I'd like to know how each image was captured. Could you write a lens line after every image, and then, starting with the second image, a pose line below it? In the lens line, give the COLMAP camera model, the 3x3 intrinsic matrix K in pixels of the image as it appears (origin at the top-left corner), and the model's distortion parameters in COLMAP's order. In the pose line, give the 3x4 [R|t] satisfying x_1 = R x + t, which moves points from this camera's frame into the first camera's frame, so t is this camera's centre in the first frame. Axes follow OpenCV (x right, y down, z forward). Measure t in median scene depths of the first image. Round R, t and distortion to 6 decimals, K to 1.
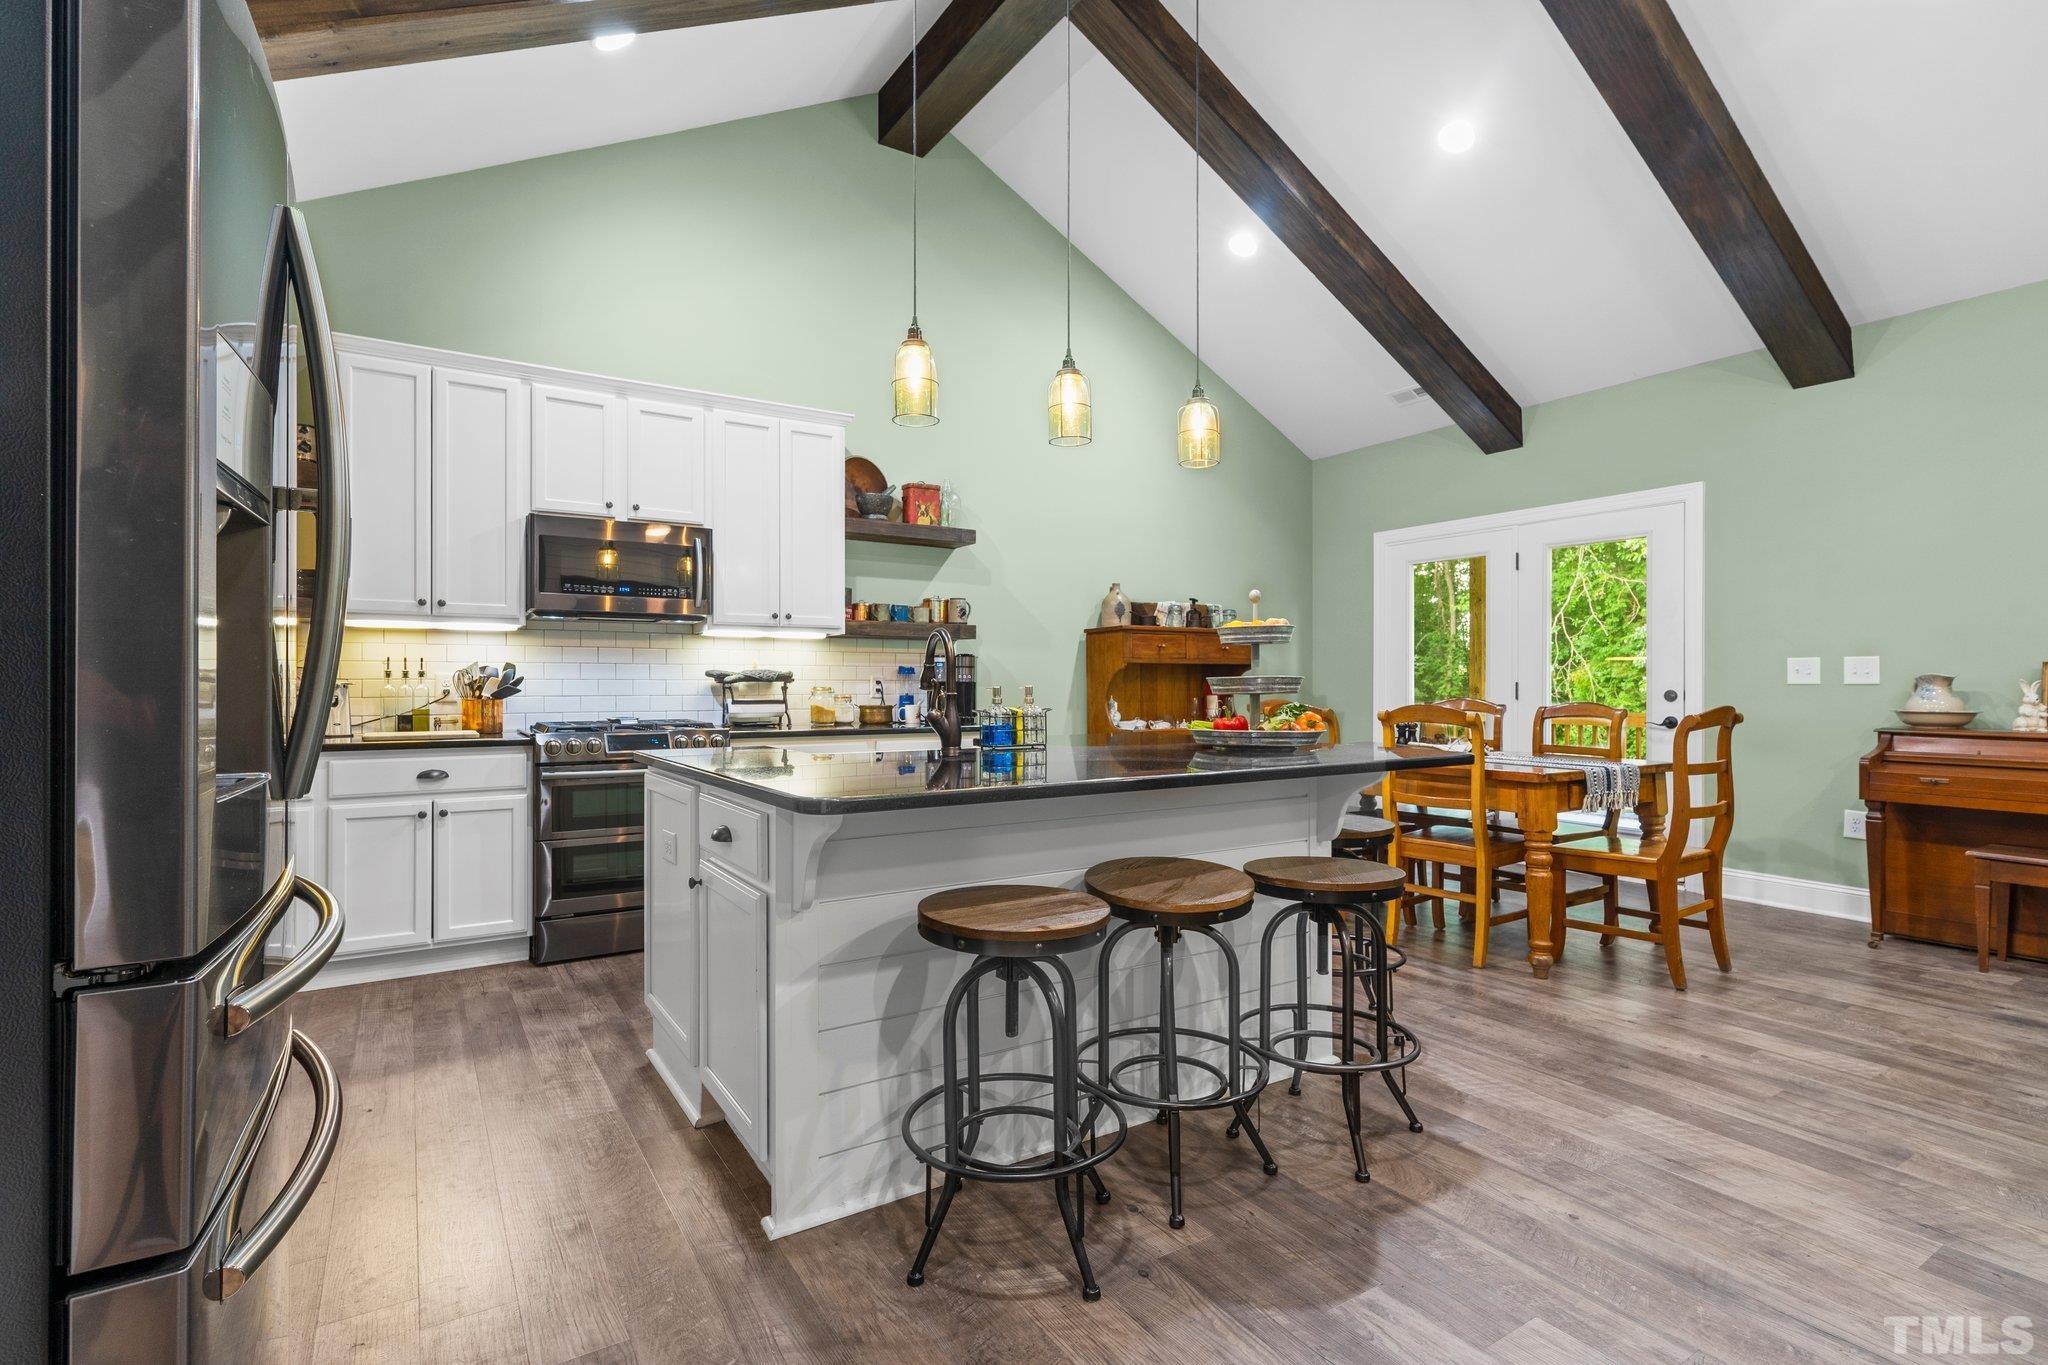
lens RADIAL K [[981.6, 0, 1027.7], [0, 981.6, 678.8], [0, 0, 1]] dist [0.000387, 0.001472]
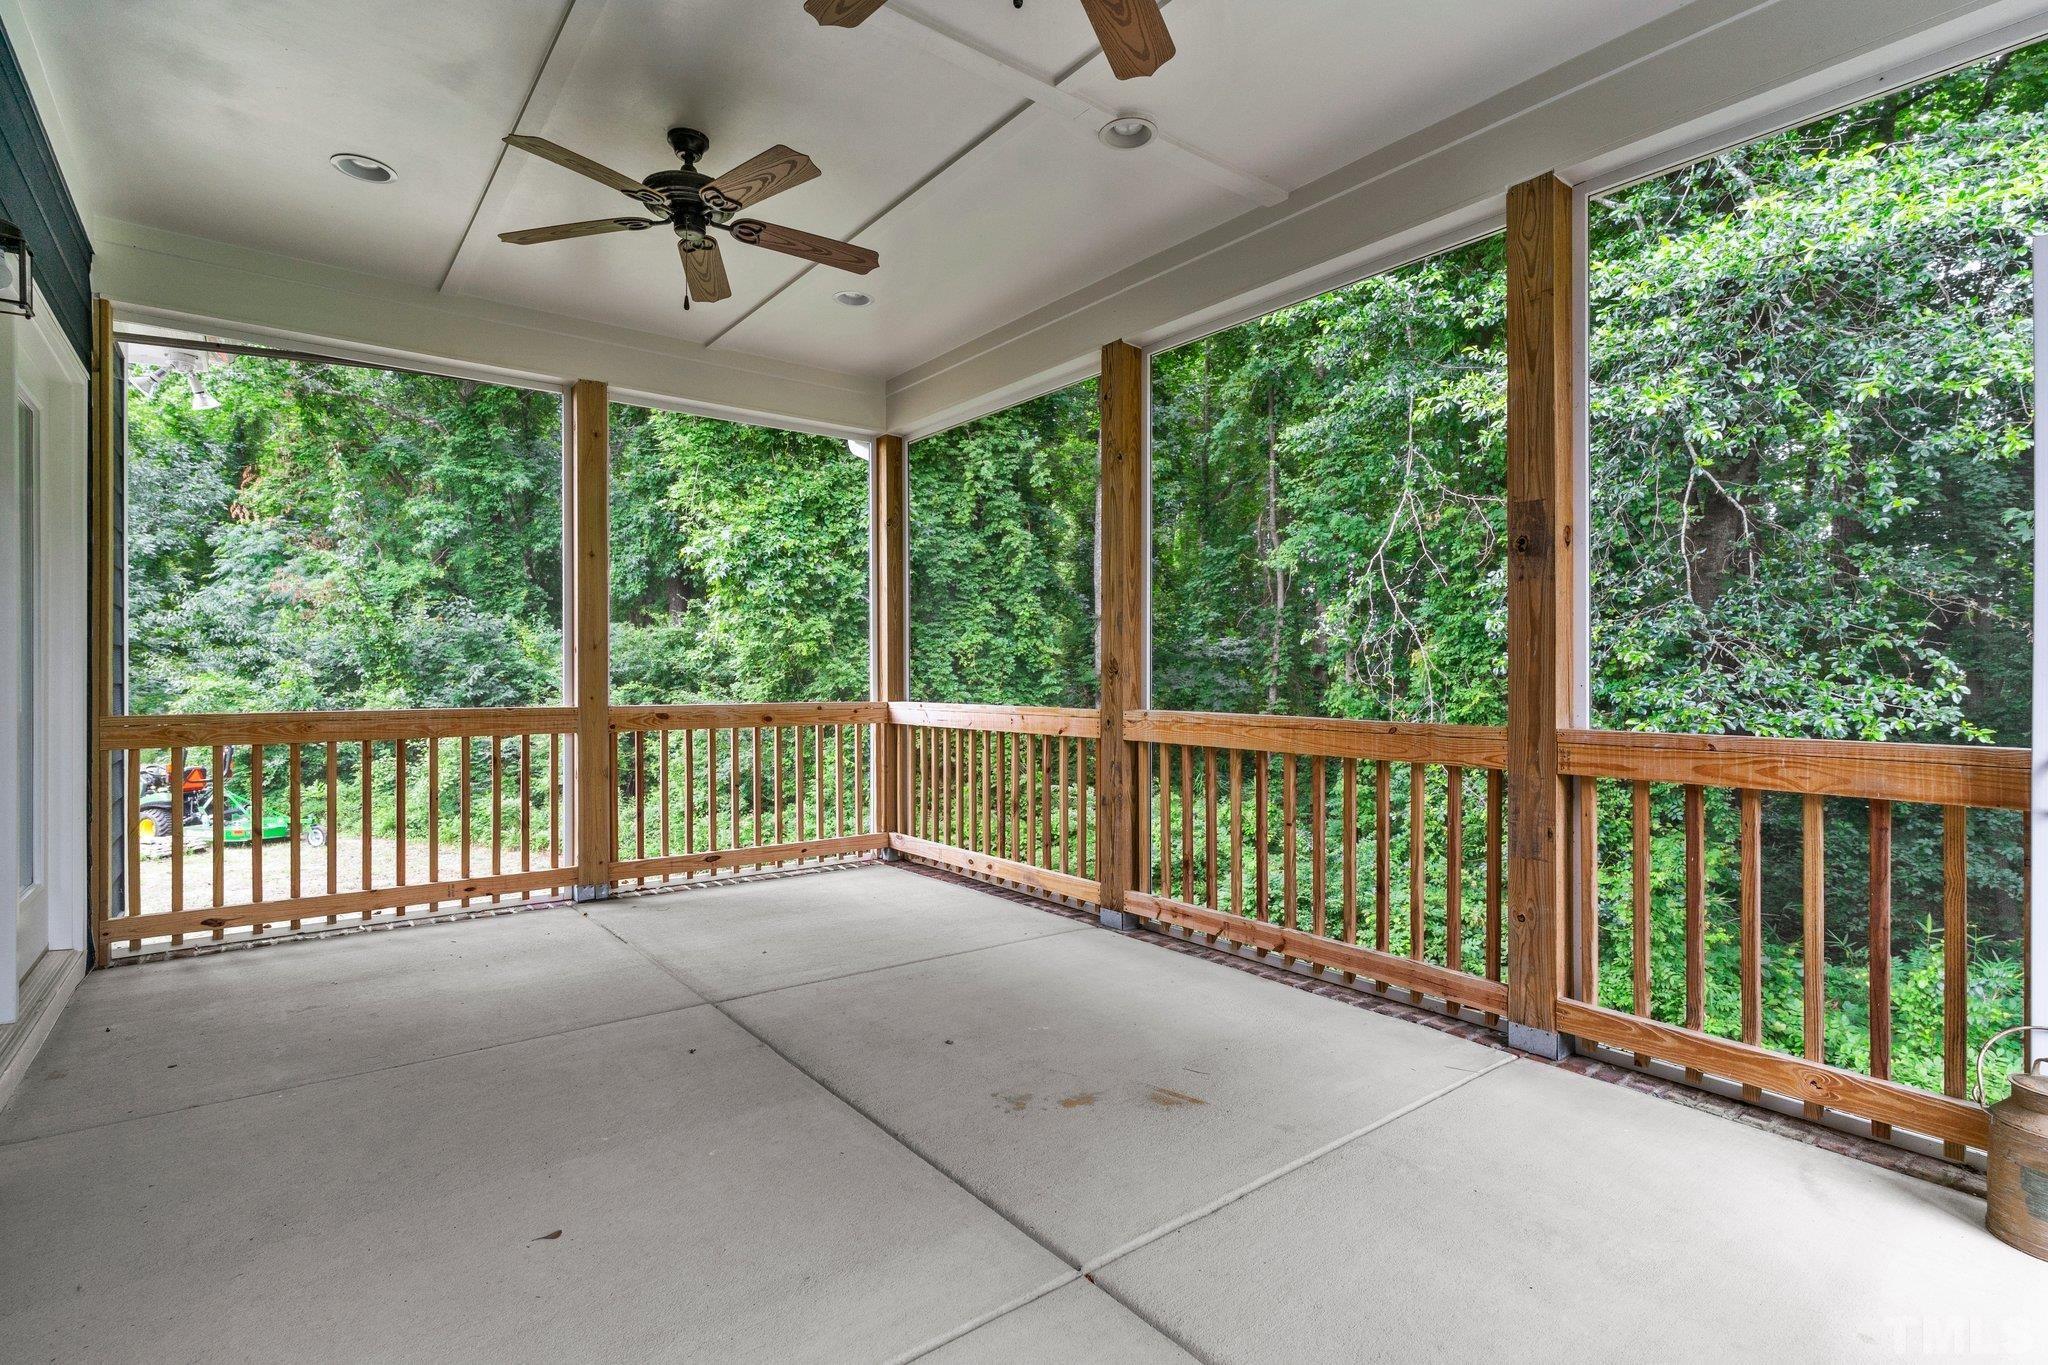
lens RADIAL K [[981.6, 0, 1015.5], [0, 981.6, 675.8], [0, 0, 1]] dist [0.000387, 0.001472]
pose [[0.996305, -0.005954, 0.085678, 0.822162], [0.005923, 0.999982, 0.000614, 0.032680], [-0.085680, -0.000104, 0.996323, 1.249507]]
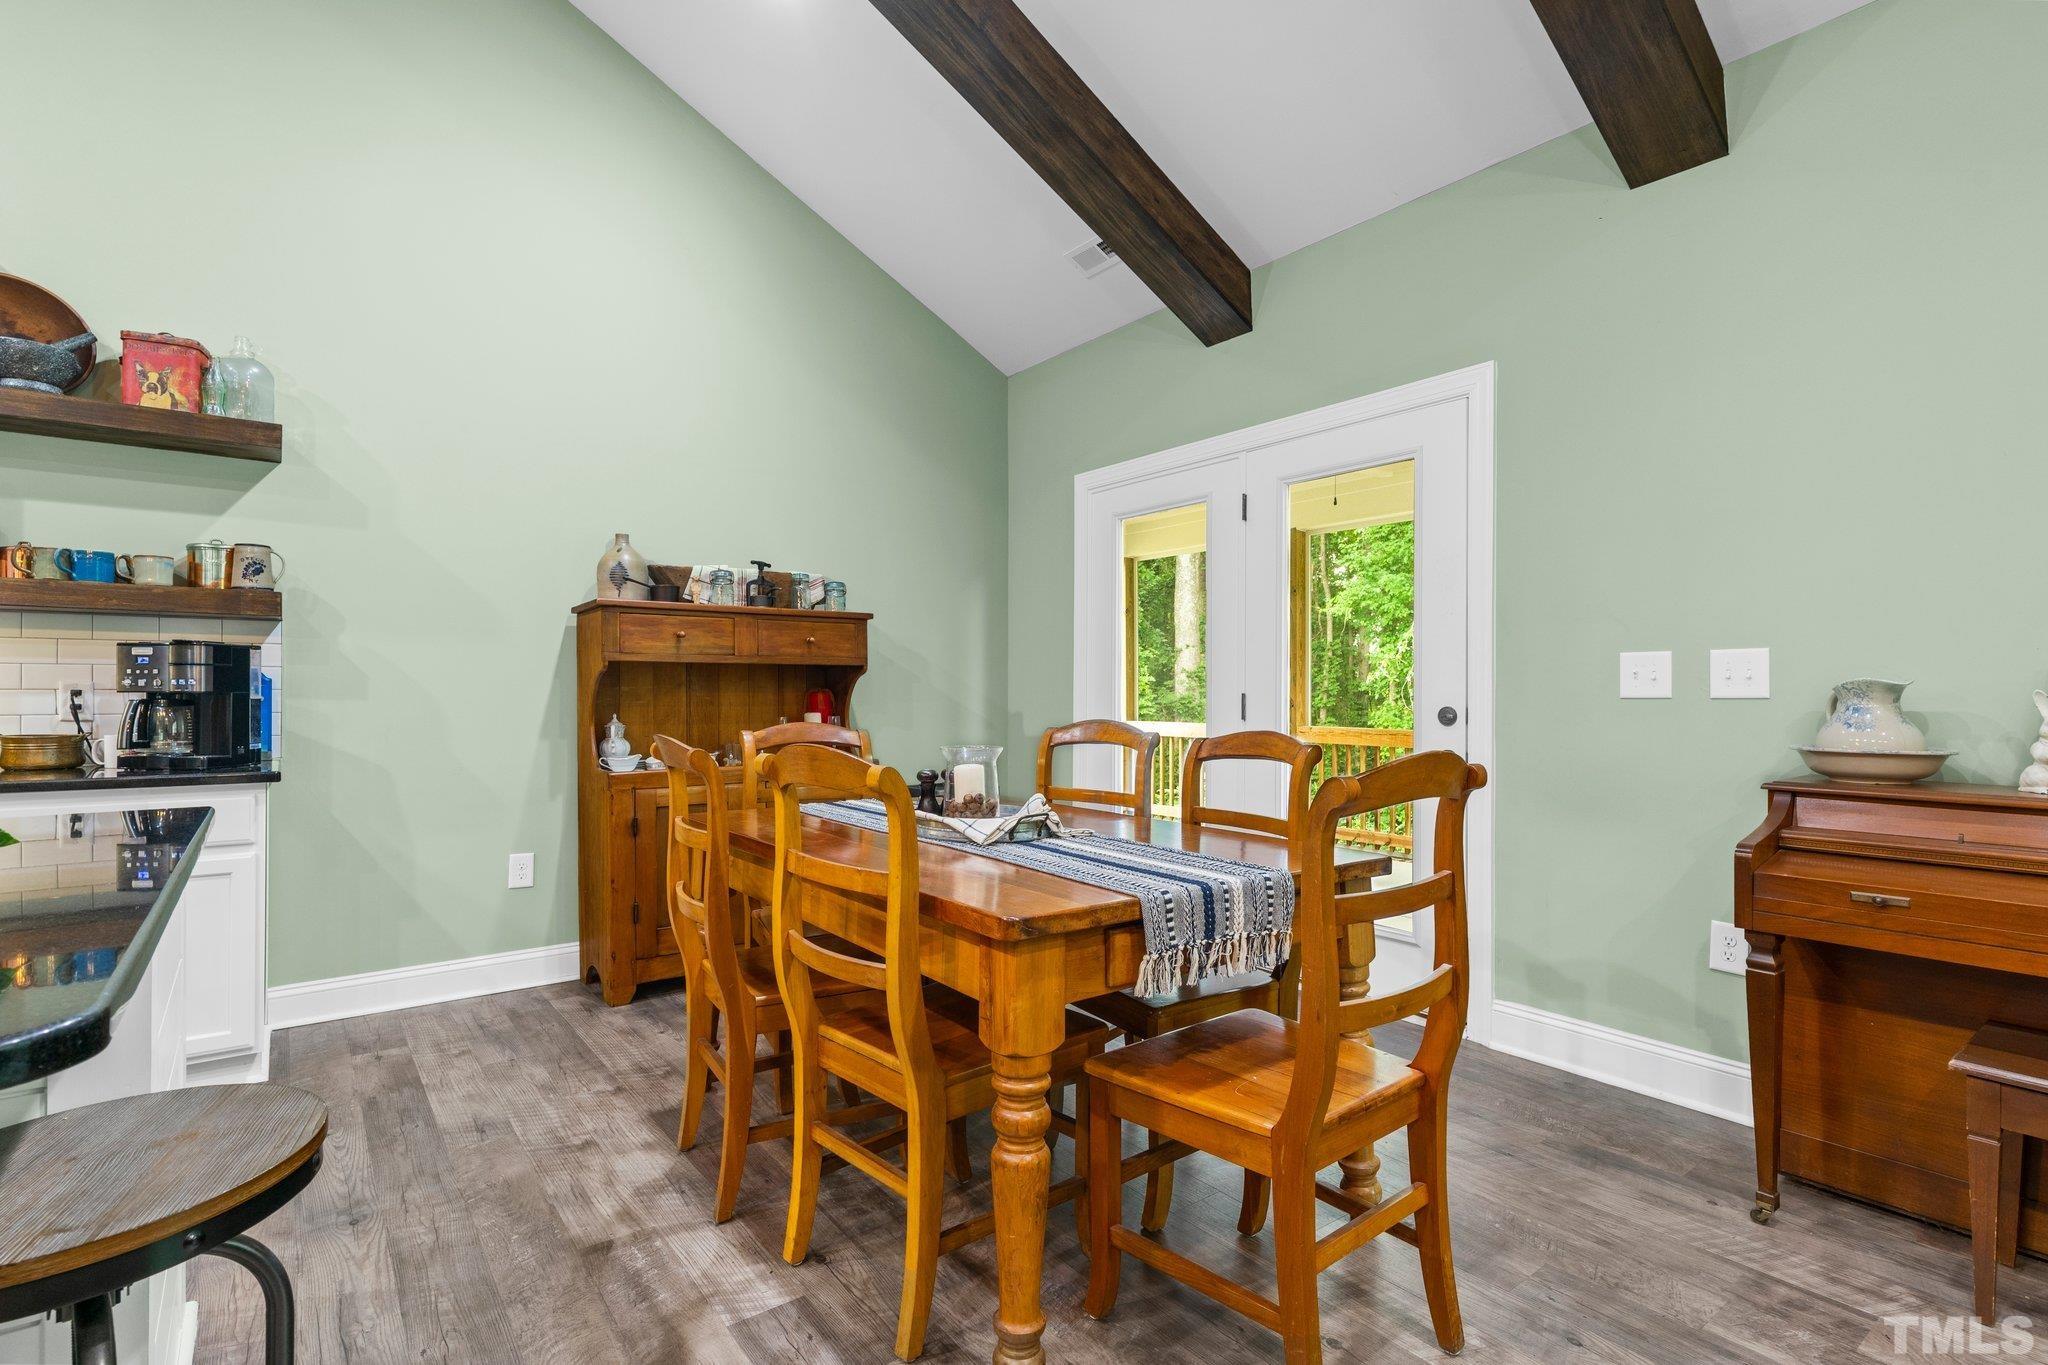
lens RADIAL K [[981.6, 0, 1038.7], [0, 981.6, 691.9], [0, 0, 1]] dist [0.000387, 0.001472]
pose [[0.996260, 0.001519, 0.086393, 0.396253], [-0.001719, 0.999996, 0.002237, 0.001318], [-0.086389, -0.002377, 0.996259, 0.469275]]
